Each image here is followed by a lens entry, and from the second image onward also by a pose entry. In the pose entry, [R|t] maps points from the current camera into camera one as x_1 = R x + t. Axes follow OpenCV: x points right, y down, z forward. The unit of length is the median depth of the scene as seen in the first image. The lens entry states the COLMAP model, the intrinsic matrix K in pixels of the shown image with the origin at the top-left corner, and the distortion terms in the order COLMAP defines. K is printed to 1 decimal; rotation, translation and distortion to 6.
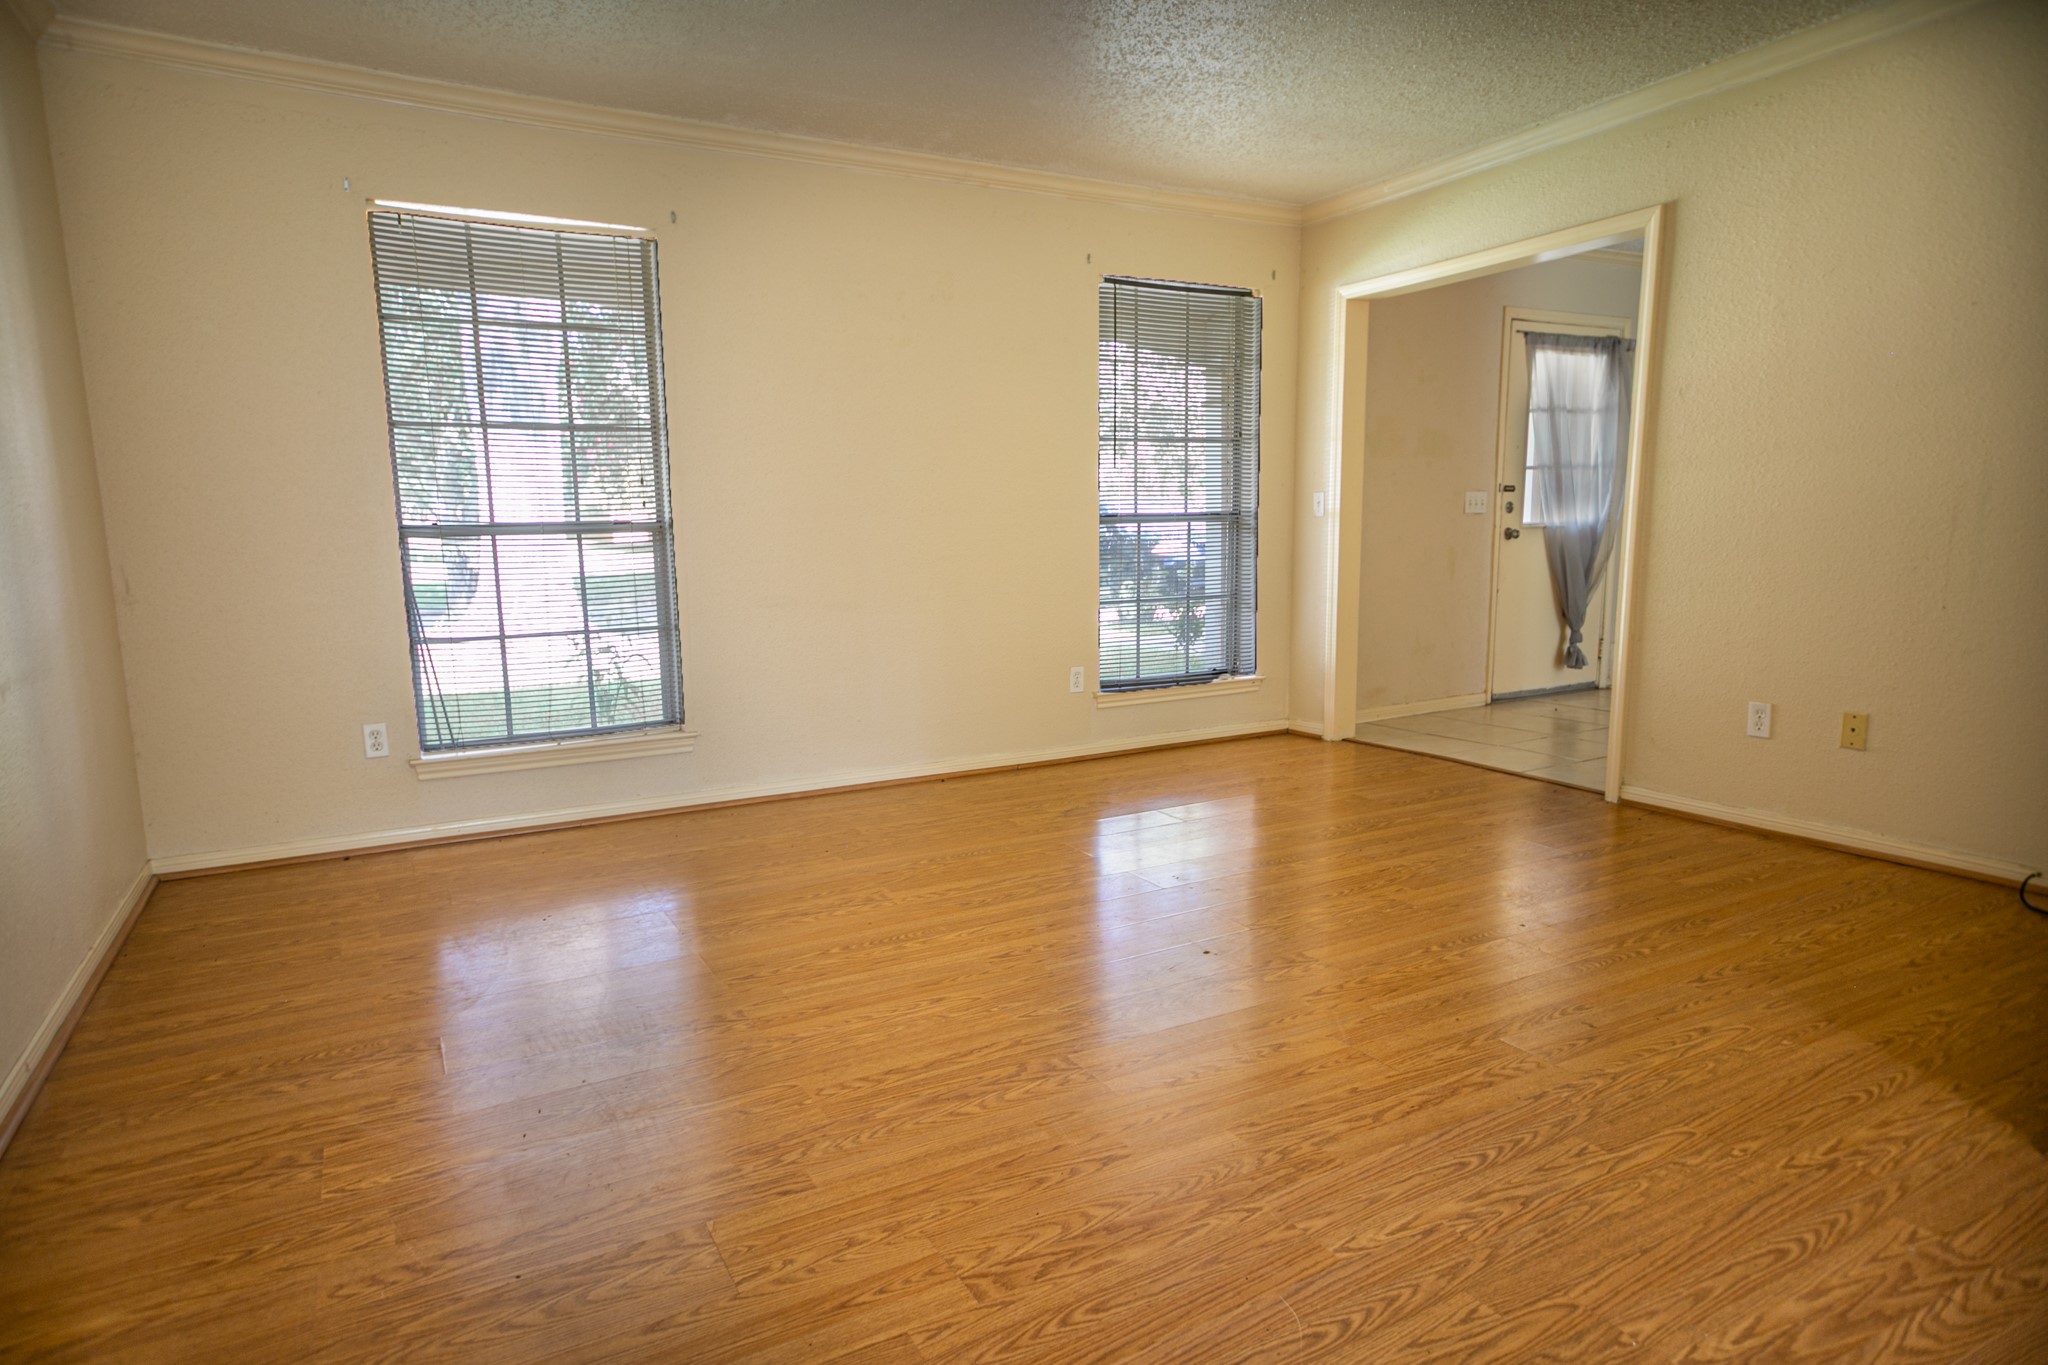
lens RADIAL K [[1165.6, 0, 1026.0], [0, 1165.6, 691.3], [0, 0, 1]] dist [0.004969, 0.000699]
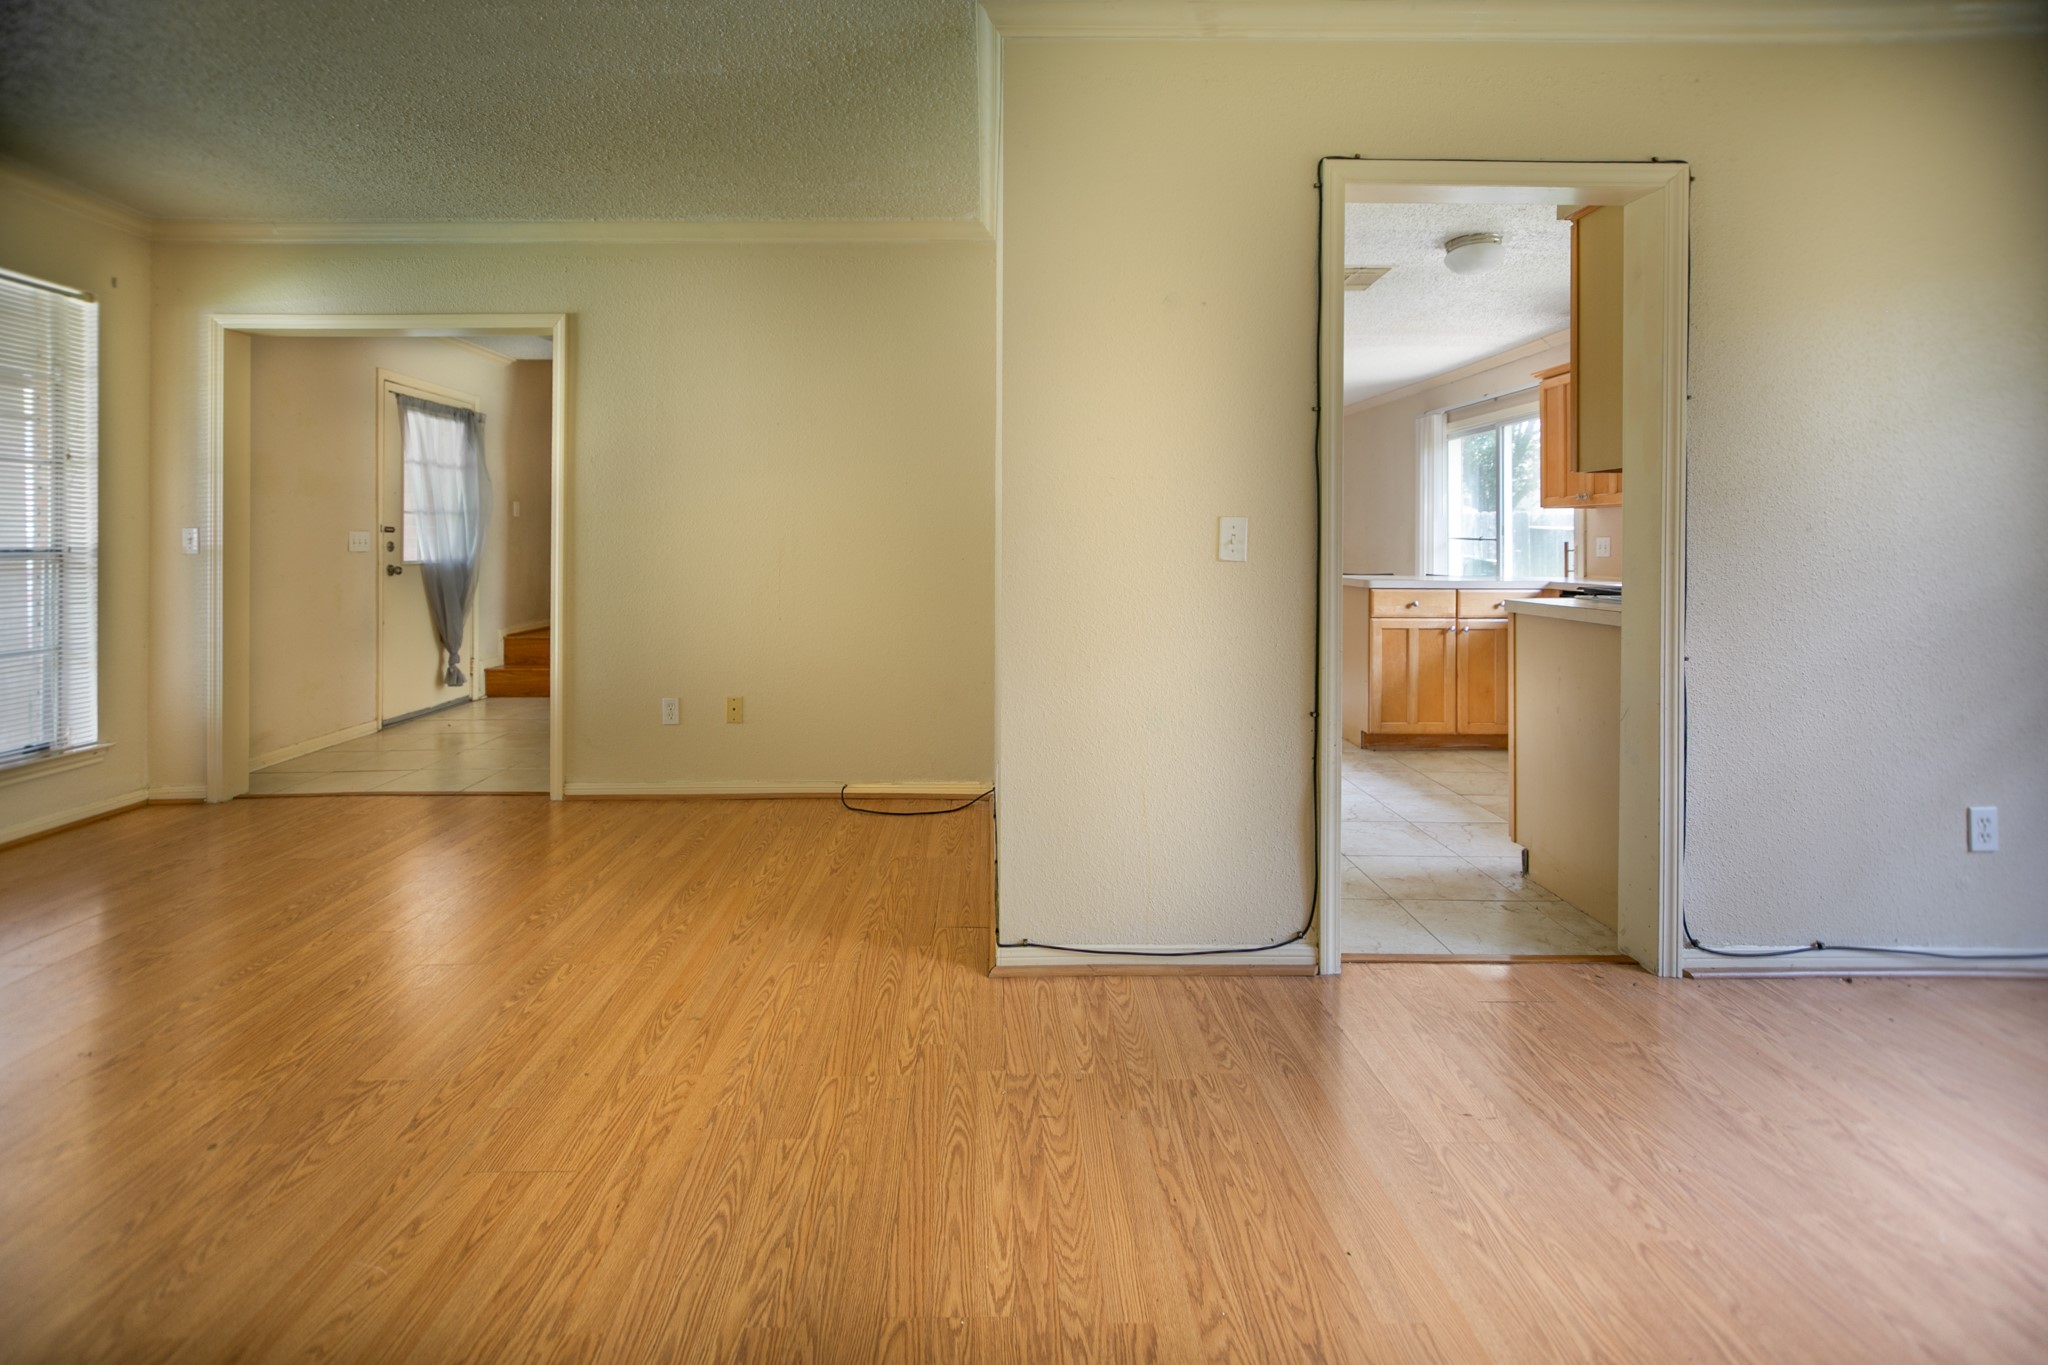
lens RADIAL K [[891.7, 0, 1023.9], [0, 891.7, 547.7], [0, 0, 1]] dist [-0.001295, 0.000528]
pose [[0.480162, 0.014679, 0.877057, -0.097691], [0.121991, 0.989026, -0.083339, -0.039459], [-0.868656, 0.147009, 0.473102, 0.239288]]
